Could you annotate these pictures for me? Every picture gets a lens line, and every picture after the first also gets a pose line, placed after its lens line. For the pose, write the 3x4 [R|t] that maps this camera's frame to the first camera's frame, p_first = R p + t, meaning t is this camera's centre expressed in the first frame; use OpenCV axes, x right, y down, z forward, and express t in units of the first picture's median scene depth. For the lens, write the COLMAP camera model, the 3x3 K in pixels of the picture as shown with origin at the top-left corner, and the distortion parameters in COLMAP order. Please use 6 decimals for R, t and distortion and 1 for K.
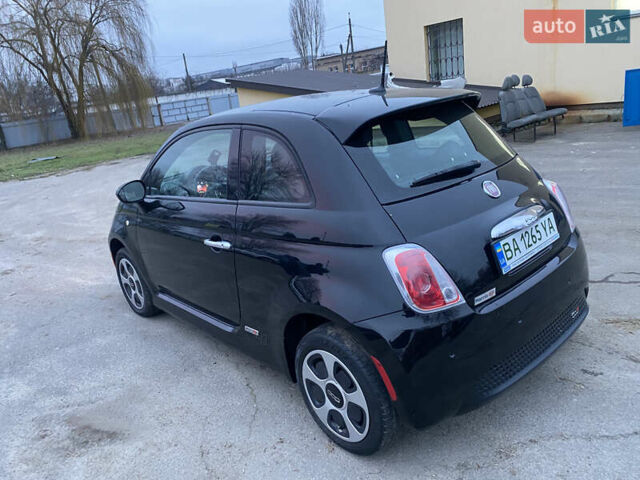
lens RADIAL K [[489.0, 0, 320.0], [0, 489.0, 240.0], [0, 0, 1]] dist [0.056997, -0.090426]
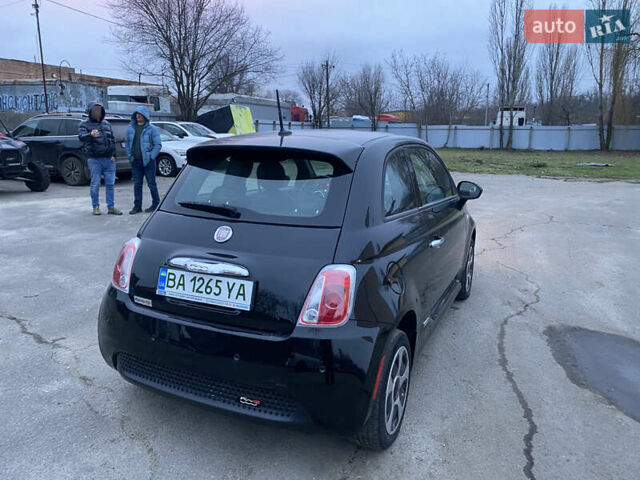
lens RADIAL K [[489.0, 0, 320.0], [0, 489.0, 240.0], [0, 0, 1]] dist [0.056997, -0.090426]
pose [[0.394082, 0.334926, -0.855876, 1.071547], [-0.336882, 0.919062, 0.204537, -0.302219], [0.855108, 0.207725, 0.475016, 0.539981]]
